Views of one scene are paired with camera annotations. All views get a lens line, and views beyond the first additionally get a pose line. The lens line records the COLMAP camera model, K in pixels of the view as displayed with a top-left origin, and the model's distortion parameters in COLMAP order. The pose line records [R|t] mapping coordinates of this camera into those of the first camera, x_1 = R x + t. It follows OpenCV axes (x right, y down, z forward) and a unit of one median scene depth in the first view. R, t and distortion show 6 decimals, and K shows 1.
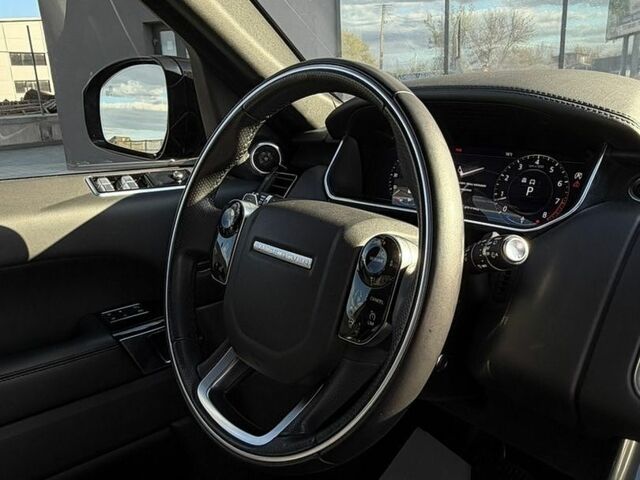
lens RADIAL K [[520.9, 0, 322.6], [0, 520.9, 234.5], [0, 0, 1]] dist [0.003263, -0.001661]
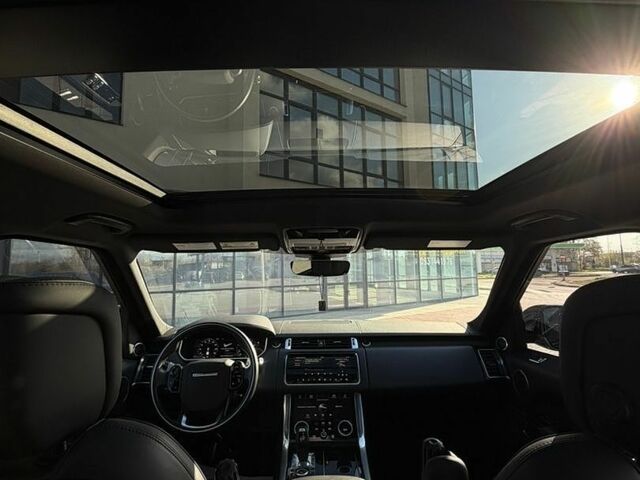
lens RADIAL K [[344.8, 0, 321.2], [0, 344.8, 230.9], [0, 0, 1]] dist [-0.014908, 0.011028]
pose [[0.653011, 0.117795, 0.748132, -1.209552], [0.191074, 0.930250, -0.313251, 0.008152], [-0.732849, 0.347505, 0.584956, -1.143913]]
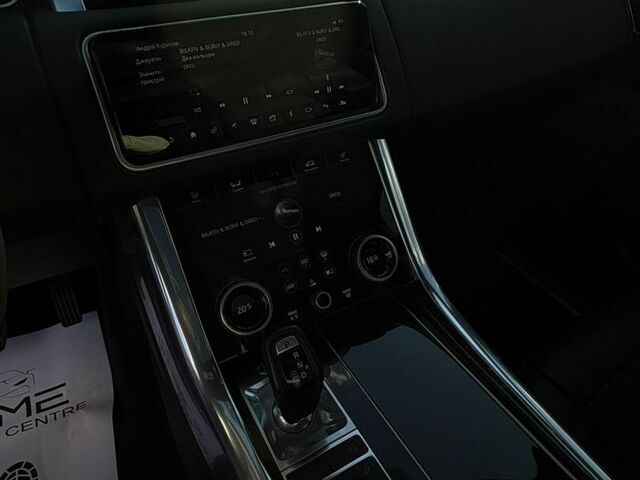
lens RADIAL K [[486.9, 0, 319.0], [0, 486.9, 233.9], [0, 0, 1]] dist [-0.012428, 0.006141]
pose [[0.210080, -0.589798, 0.779746, -0.188627], [0.231341, 0.804883, 0.546484, -0.064180], [-0.949920, 0.065582, 0.305534, 0.128414]]
